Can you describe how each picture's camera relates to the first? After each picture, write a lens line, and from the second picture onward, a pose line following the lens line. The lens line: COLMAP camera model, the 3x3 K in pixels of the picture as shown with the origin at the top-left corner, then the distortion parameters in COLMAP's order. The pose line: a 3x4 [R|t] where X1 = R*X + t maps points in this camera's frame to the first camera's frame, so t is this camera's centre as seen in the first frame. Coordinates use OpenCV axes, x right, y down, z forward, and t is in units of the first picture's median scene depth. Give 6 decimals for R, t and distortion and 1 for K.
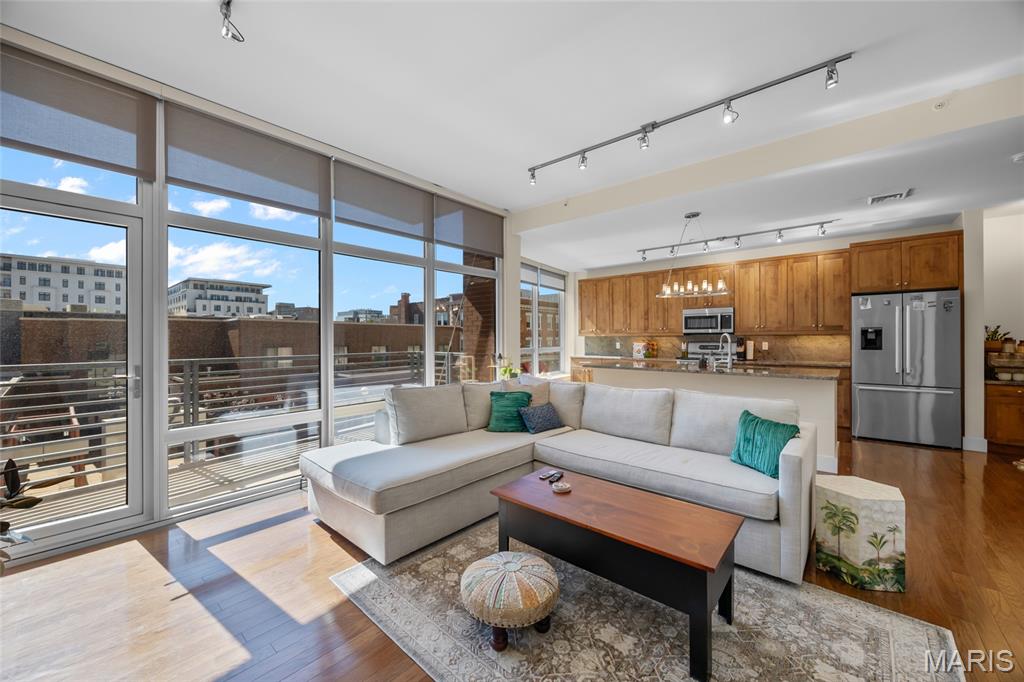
lens RADIAL K [[392.0, 0, 505.7], [0, 392.0, 338.7], [0, 0, 1]] dist [-0.000246, -0.000680]
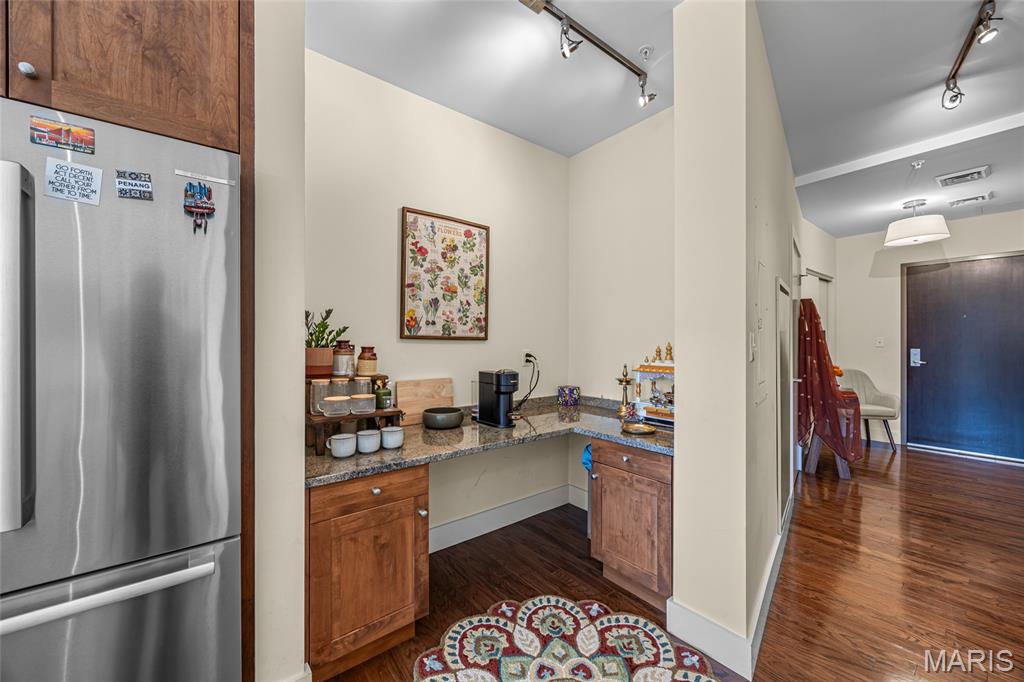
lens RADIAL K [[392.0, 0, 511.9], [0, 392.0, 345.3], [0, 0, 1]] dist [-0.000246, -0.000680]
pose [[0.183230, -0.004033, 0.983062, 0.136195], [-0.004186, 0.999979, 0.004883, -0.000004], [-0.983061, -0.005010, 0.183210, 0.112317]]
